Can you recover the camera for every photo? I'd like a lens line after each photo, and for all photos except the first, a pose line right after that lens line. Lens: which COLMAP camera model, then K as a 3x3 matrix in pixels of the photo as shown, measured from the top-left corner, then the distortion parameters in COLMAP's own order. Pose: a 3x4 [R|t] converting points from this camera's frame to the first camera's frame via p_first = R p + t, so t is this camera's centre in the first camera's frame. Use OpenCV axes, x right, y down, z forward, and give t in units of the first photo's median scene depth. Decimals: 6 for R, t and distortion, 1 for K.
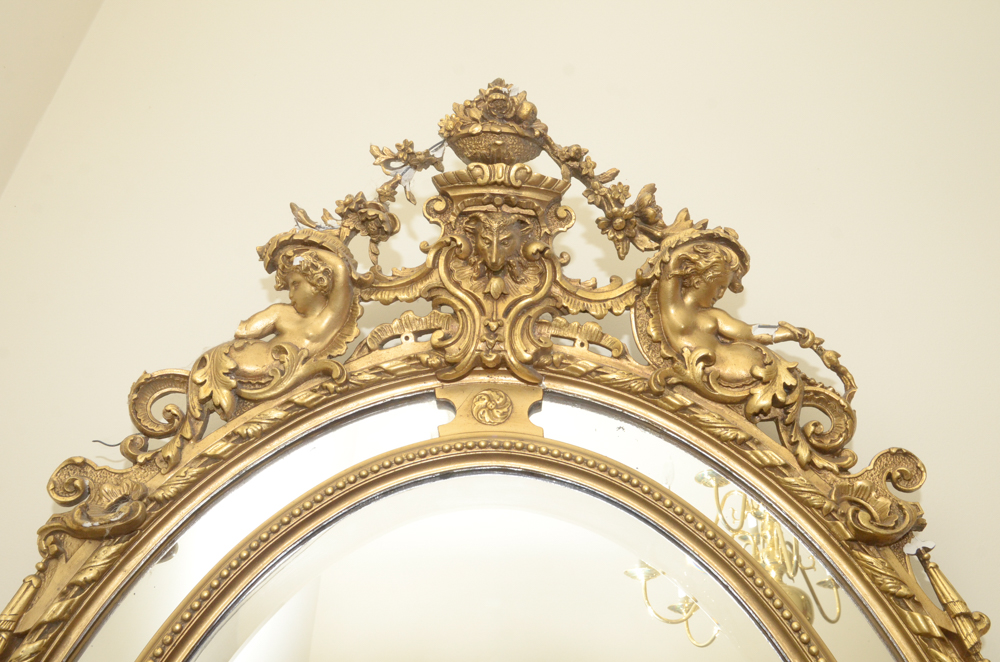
lens RADIAL K [[864.4, 0, 500.0], [0, 864.4, 331.0], [0, 0, 1]] dist [-0.072452, 0.009272]
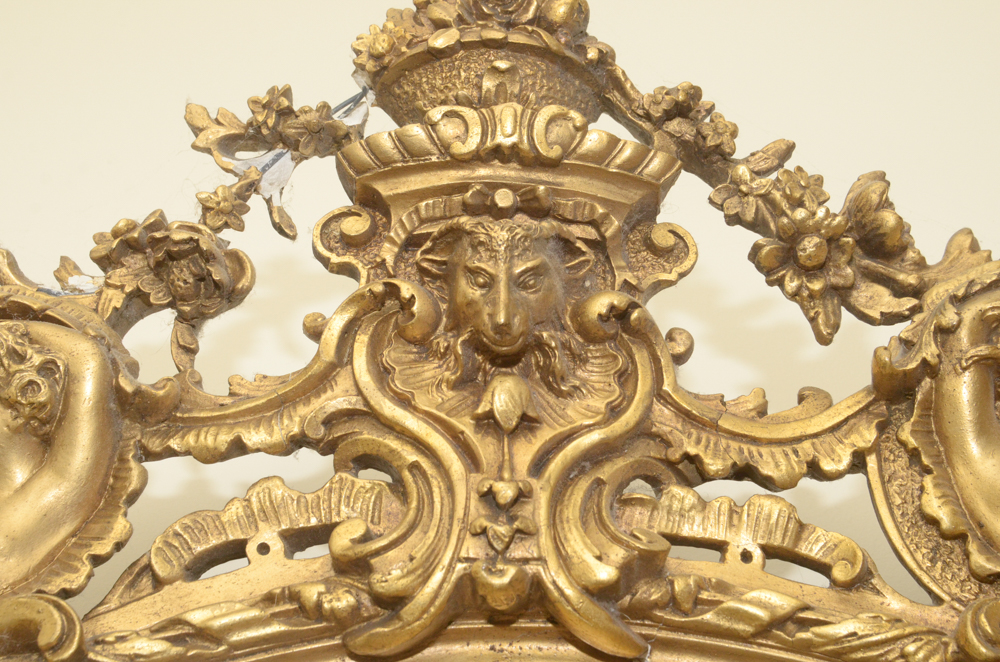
lens RADIAL K [[1440.7, 0, 500.0], [0, 1440.7, 331.0], [0, 0, 1]] dist [-0.007666, 0.073969]
pose [[0.999025, -0.017424, 0.040576, -0.032238], [0.030494, 0.936814, -0.348495, 0.136987], [-0.031940, 0.349393, 0.936432, 0.405862]]
